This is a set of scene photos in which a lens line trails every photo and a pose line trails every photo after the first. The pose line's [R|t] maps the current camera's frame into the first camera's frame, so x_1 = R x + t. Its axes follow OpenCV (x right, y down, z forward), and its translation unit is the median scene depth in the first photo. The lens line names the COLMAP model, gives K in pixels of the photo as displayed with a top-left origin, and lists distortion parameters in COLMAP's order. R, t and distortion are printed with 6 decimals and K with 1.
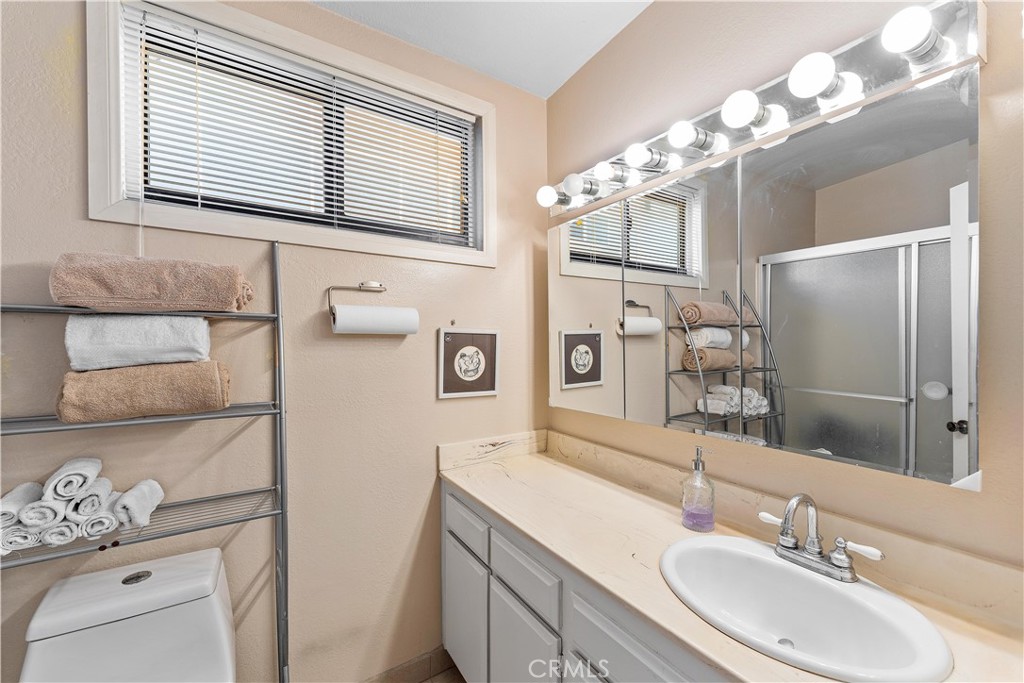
lens RADIAL K [[403.0, 0, 514.7], [0, 403.0, 342.3], [0, 0, 1]] dist [0.001462, 0.000801]
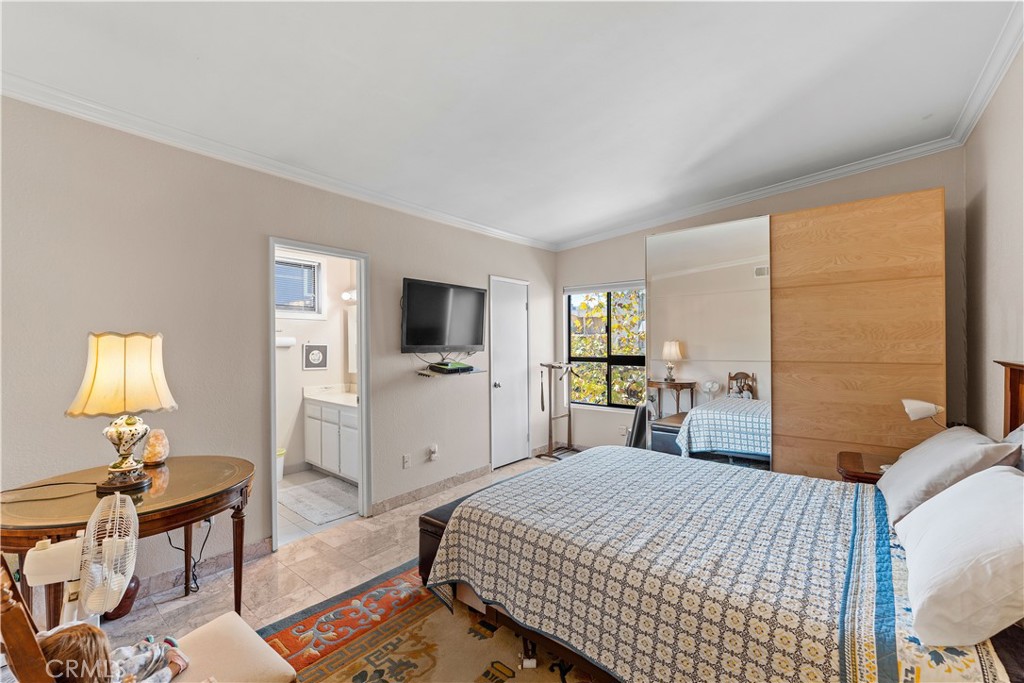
lens RADIAL K [[403.0, 0, 503.6], [0, 403.0, 344.4], [0, 0, 1]] dist [0.001462, 0.000801]
pose [[0.956049, -0.004051, 0.293177, 0.290114], [0.005842, 0.999969, -0.005234, -0.008931], [-0.293147, 0.006717, 0.956044, -1.880610]]
